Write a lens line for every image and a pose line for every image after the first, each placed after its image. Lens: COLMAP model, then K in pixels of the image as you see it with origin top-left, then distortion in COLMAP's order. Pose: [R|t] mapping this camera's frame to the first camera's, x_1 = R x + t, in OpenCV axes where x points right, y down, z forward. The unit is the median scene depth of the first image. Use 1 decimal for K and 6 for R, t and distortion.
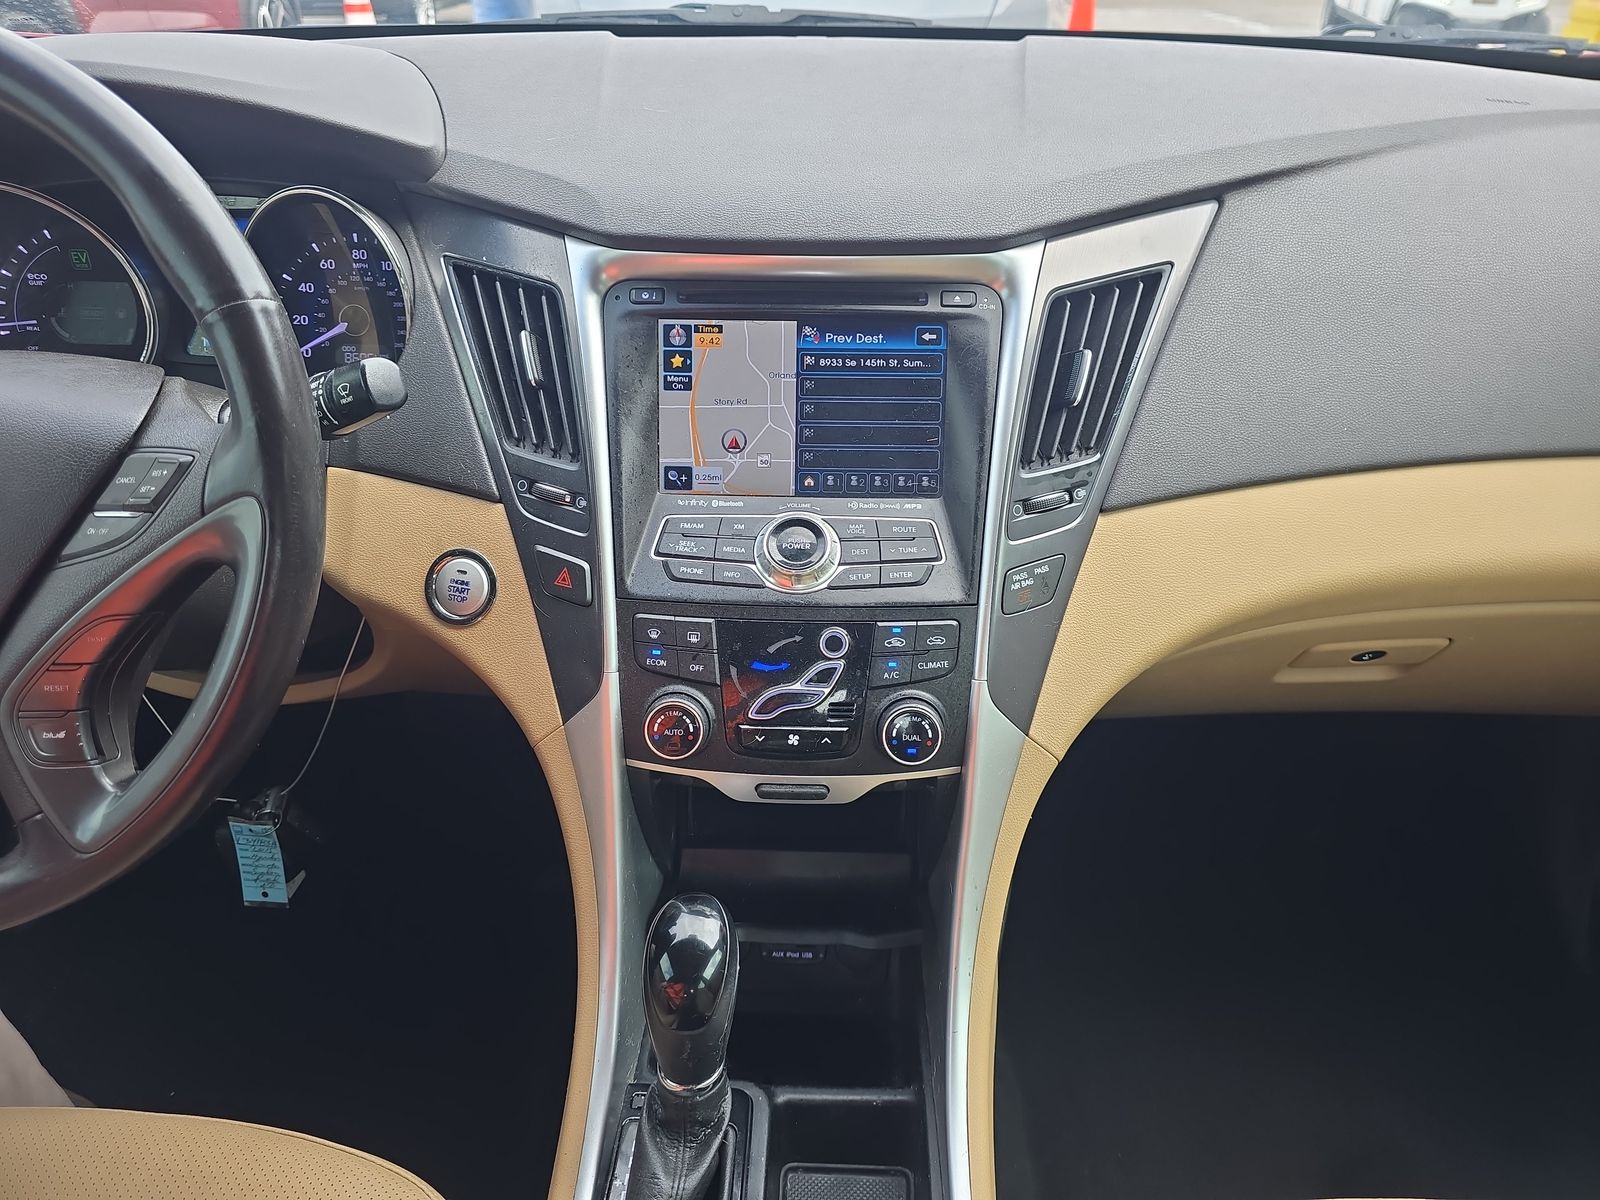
lens RADIAL K [[1054.3, 0, 810.0], [0, 1054.3, 615.0], [0, 0, 1]] dist [0.021264, -0.017476]
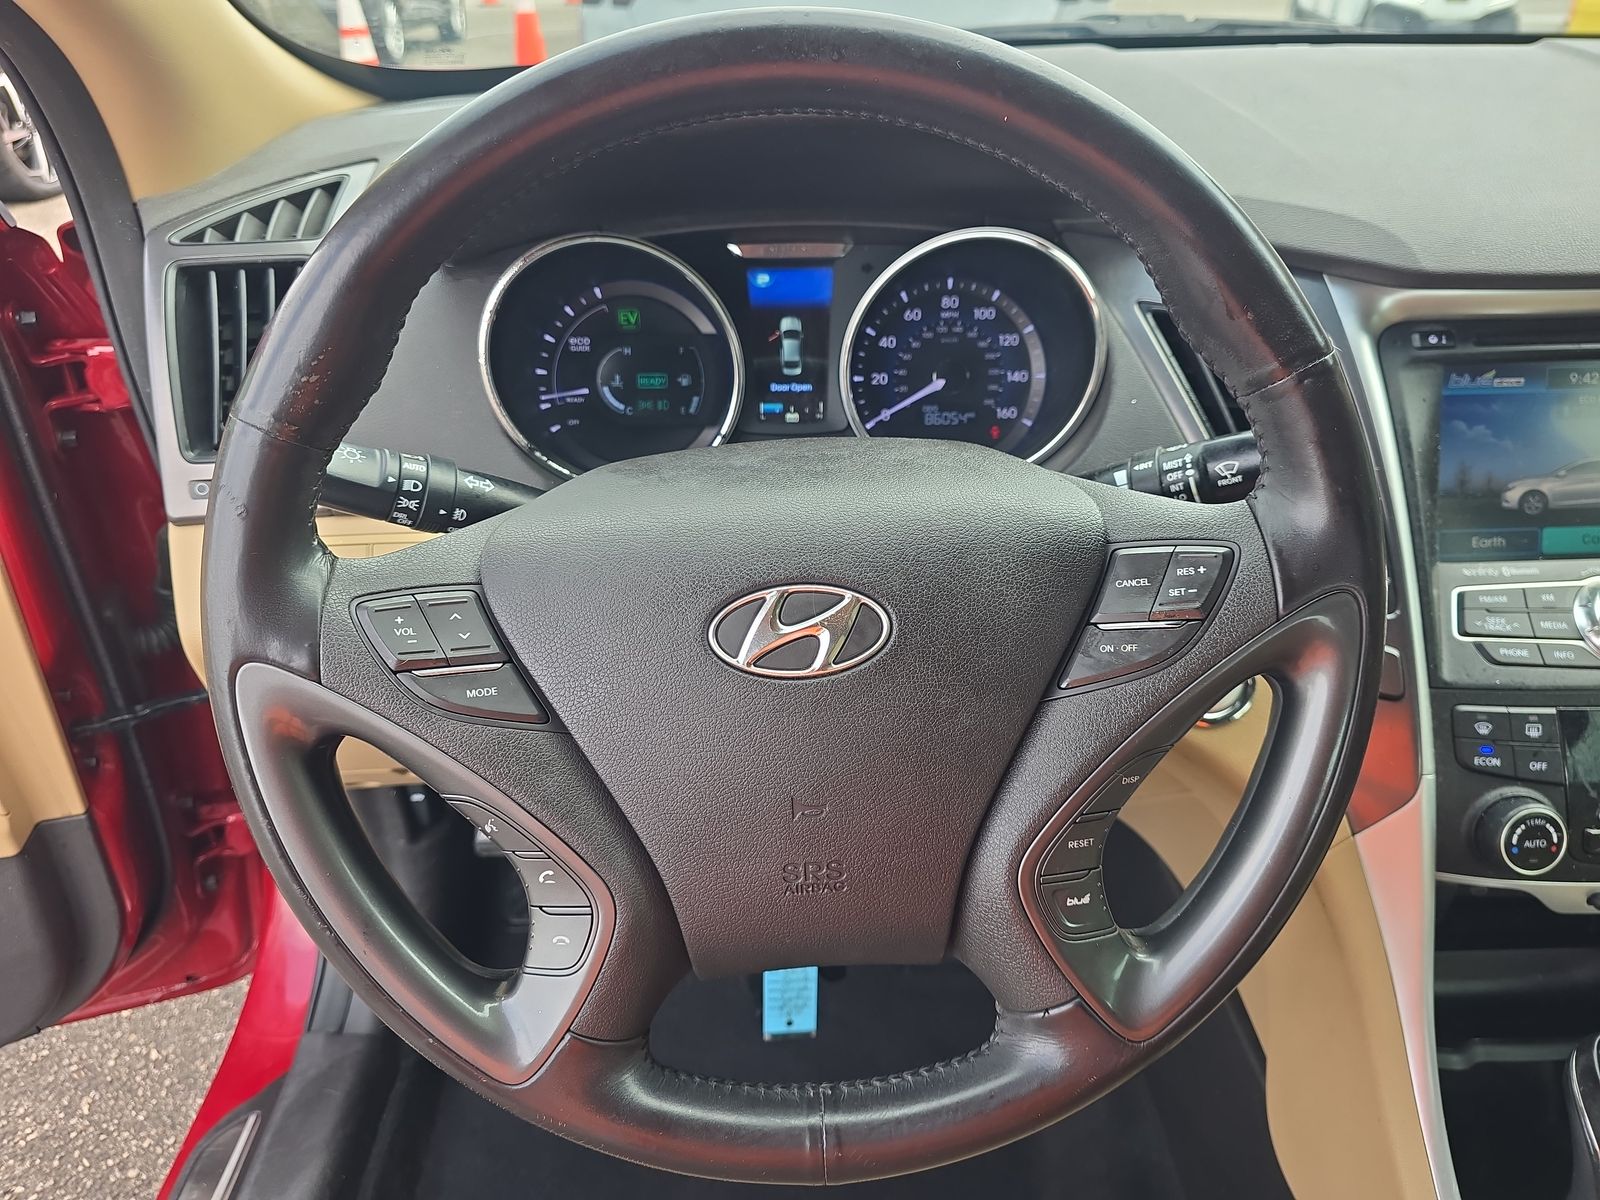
lens RADIAL K [[1054.3, 0, 790.3], [0, 1054.3, 603.9], [0, 0, 1]] dist [0.021264, -0.017476]
pose [[0.997776, -0.048927, 0.045267, -0.733601], [0.049796, 0.998592, -0.018286, -0.094435], [-0.044308, 0.020499, 0.998808, 0.152963]]
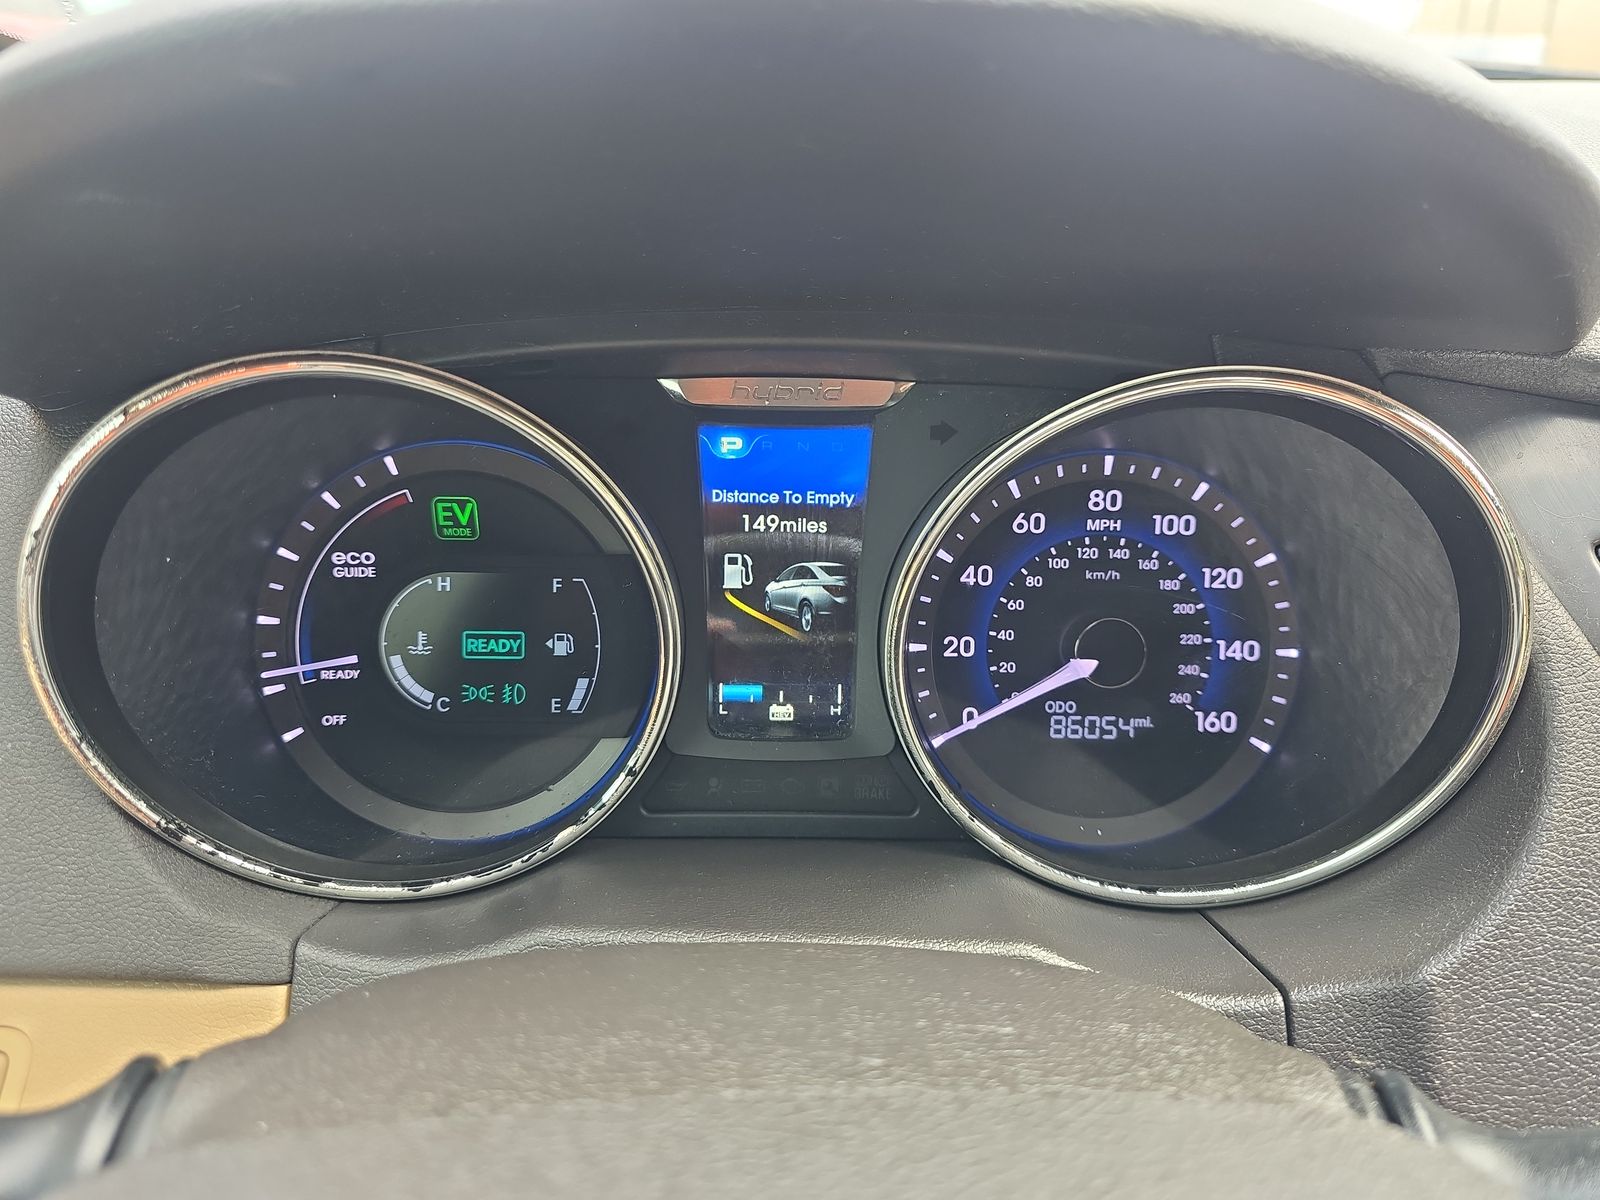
lens RADIAL K [[1054.3, 0, 790.0], [0, 1054.3, 589.6], [0, 0, 1]] dist [0.021264, -0.017476]
pose [[0.999125, -0.015955, 0.038654, -0.688488], [0.020233, 0.993396, -0.112940, -0.308254], [-0.036596, 0.113623, 0.992850, 0.688338]]
